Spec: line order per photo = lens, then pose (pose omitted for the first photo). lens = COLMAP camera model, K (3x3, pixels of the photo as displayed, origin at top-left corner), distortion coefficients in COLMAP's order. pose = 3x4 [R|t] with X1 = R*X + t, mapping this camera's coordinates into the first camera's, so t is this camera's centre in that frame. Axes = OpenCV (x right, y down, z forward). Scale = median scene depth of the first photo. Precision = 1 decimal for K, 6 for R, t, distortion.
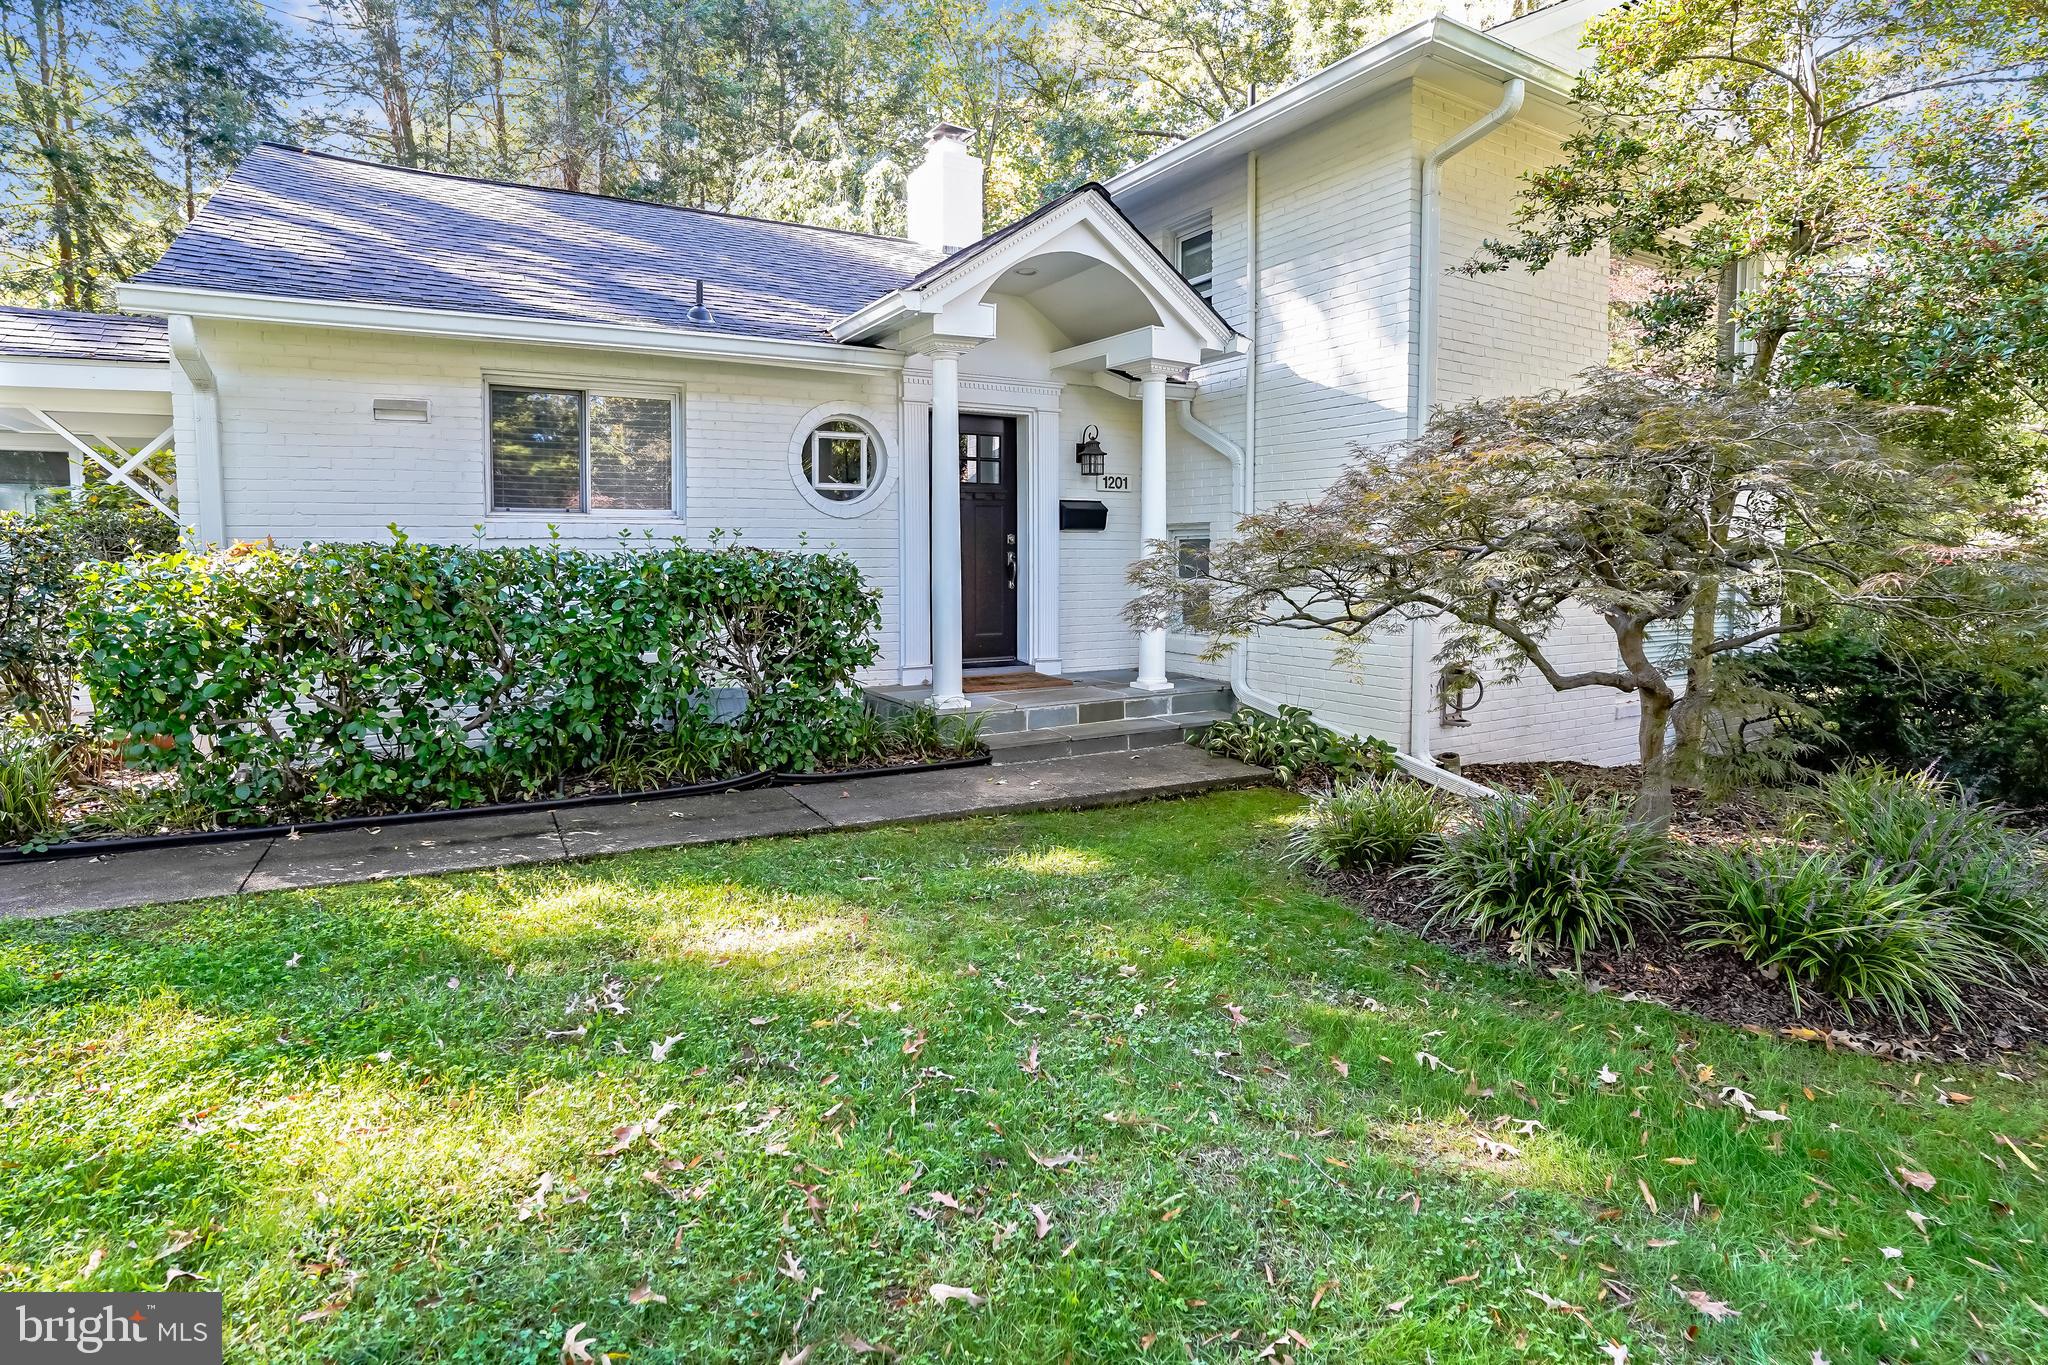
lens RADIAL K [[1070.9, 0, 999.2], [0, 1070.9, 604.2], [0, 0, 1]] dist [-0.032627, 0.002395]
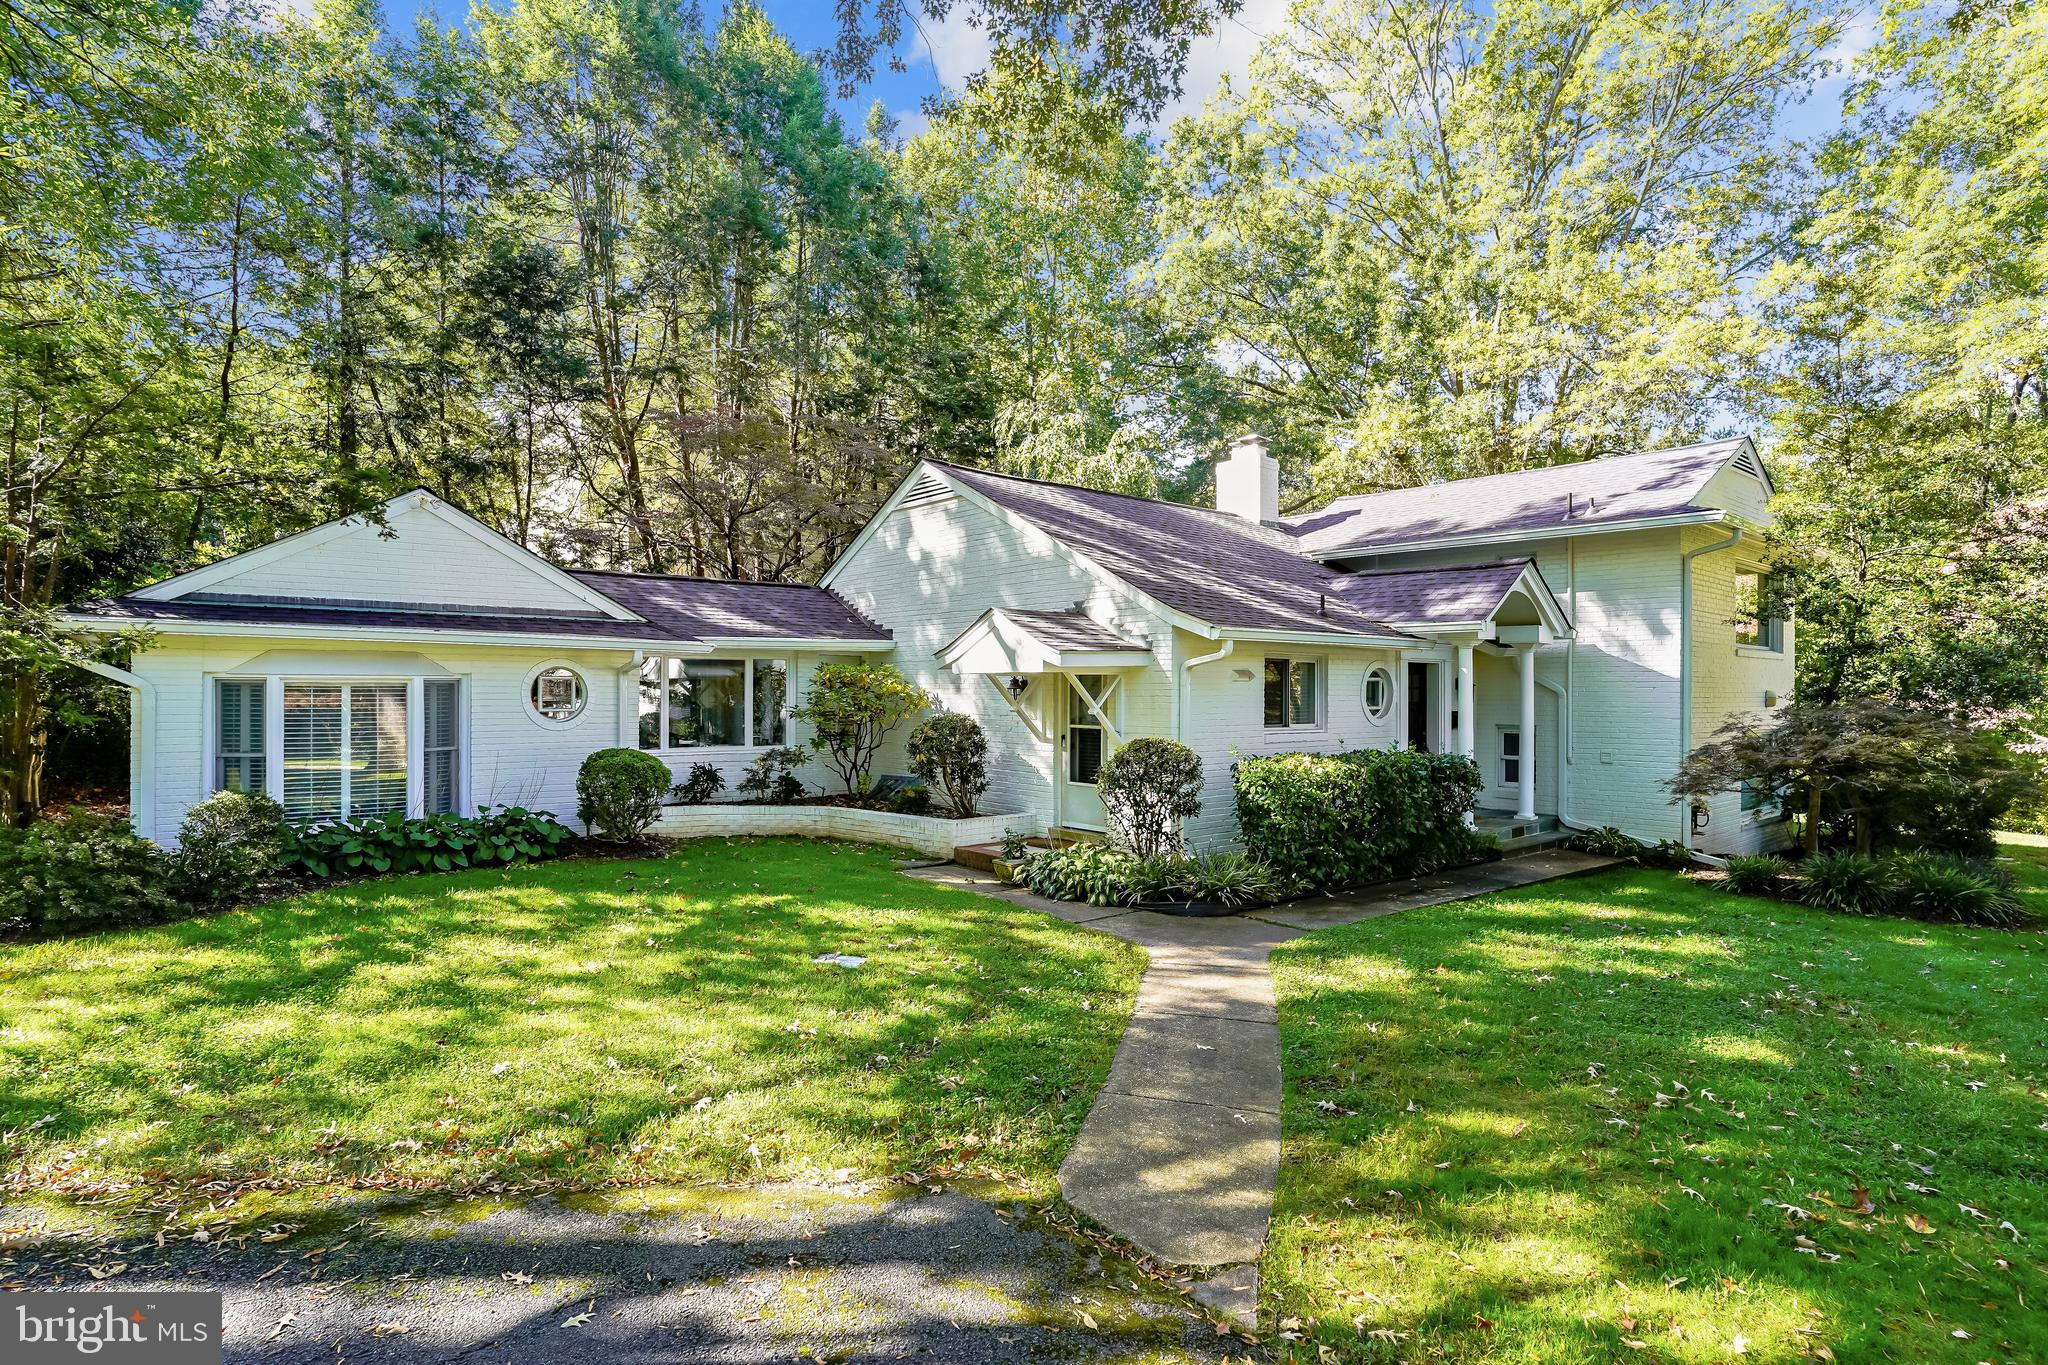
lens RADIAL K [[1089.5, 0, 1040.6], [0, 1089.5, 675.8], [0, 0, 1]] dist [-0.029844, 0.005297]
pose [[0.979485, 0.008079, 0.201355, -1.217197], [0.002837, 0.998544, -0.053866, -0.077875], [-0.201497, 0.053333, 0.978036, -0.743844]]
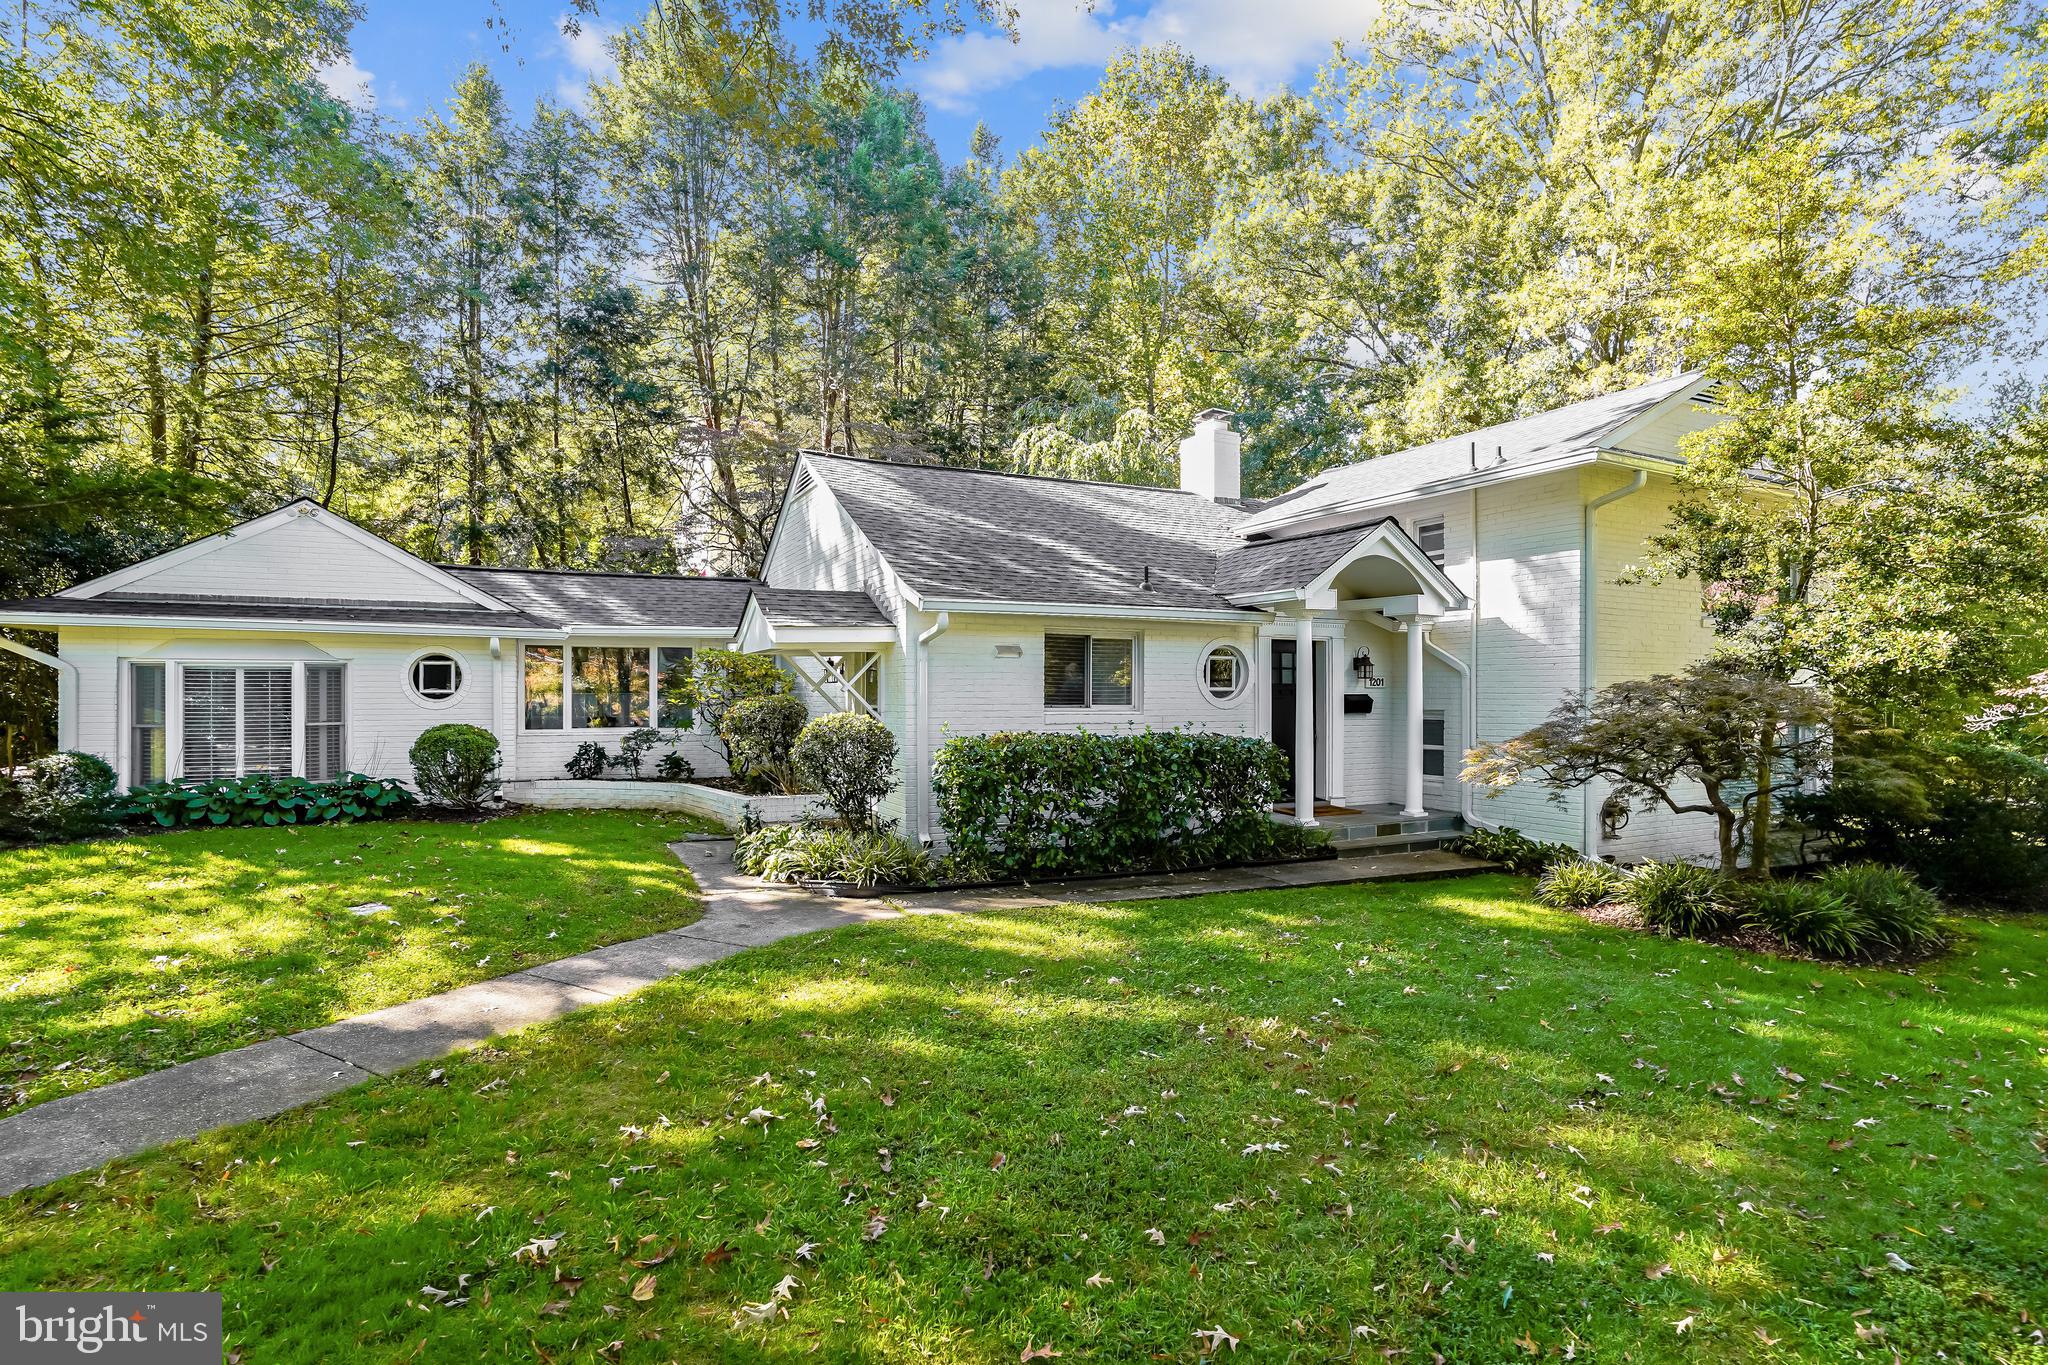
lens RADIAL K [[1070.9, 0, 1035.8], [0, 1070.9, 664.4], [0, 0, 1]] dist [-0.032627, 0.002395]
pose [[0.998675, 0.001835, -0.051430, -0.398991], [-0.005377, 0.997615, -0.068821, -0.039581], [0.051181, 0.069006, 0.996302, -0.736649]]
